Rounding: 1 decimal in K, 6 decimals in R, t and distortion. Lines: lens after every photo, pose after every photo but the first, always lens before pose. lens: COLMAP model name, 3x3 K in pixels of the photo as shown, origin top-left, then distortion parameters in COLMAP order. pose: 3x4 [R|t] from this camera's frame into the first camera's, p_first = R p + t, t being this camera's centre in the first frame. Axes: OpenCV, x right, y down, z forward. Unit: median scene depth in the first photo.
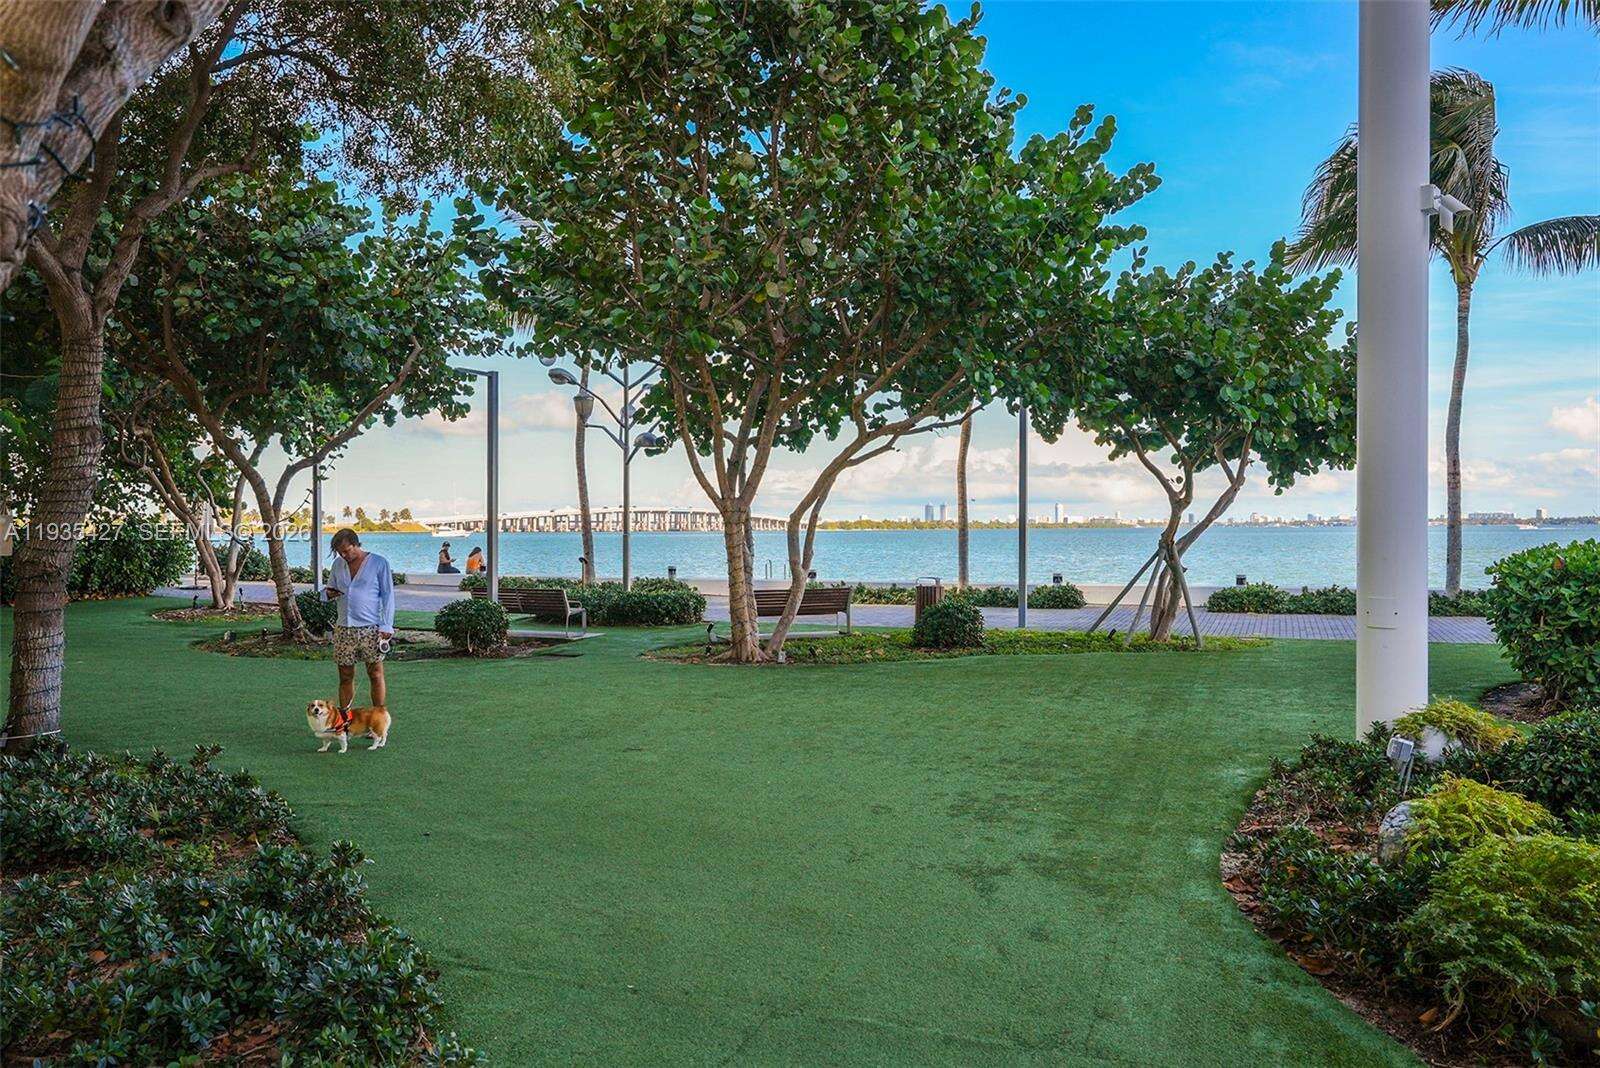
lens RADIAL K [[1220.4, 0, 799.0], [0, 1220.4, 533.4], [0, 0, 1]] dist [0.002864, -0.002541]
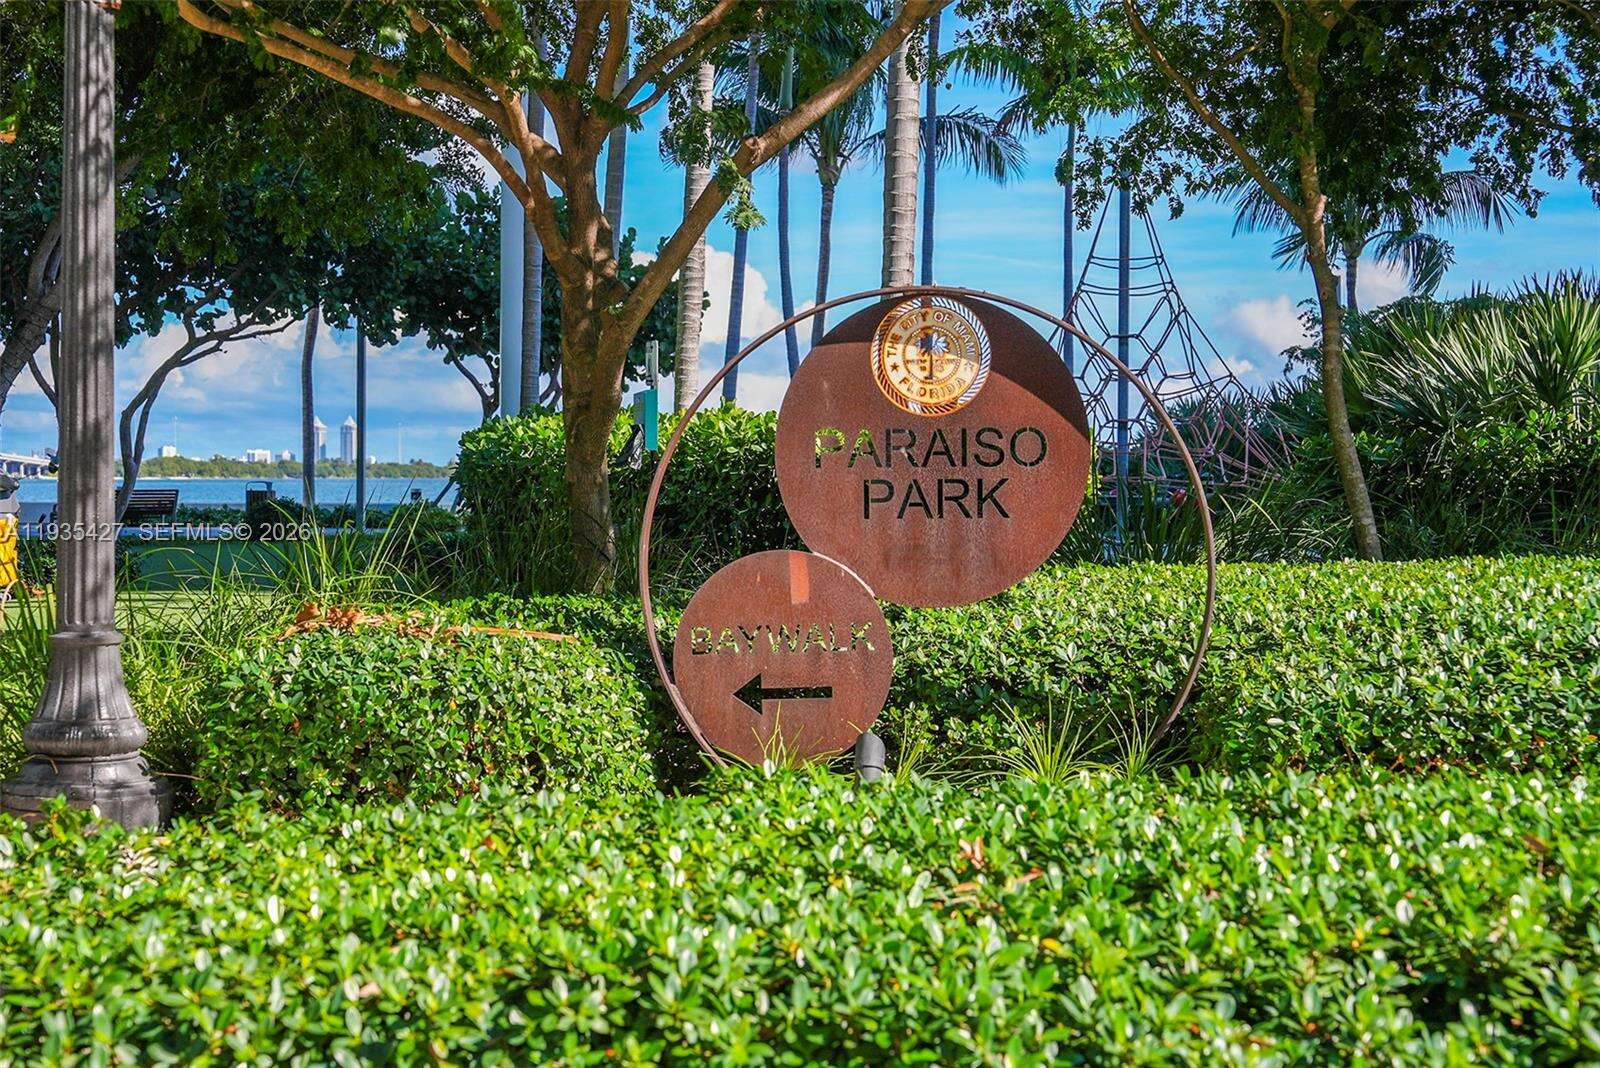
lens RADIAL K [[2657.0, 0, 800.7], [0, 2657.0, 534.9], [0, 0, 1]] dist [0.029745, 0.000000]
pose [[0.958797, 0.000433, 0.284092, -0.092329], [-0.004957, 0.999872, 0.015208, 0.050670], [-0.284049, -0.015990, 0.958676, -1.298401]]
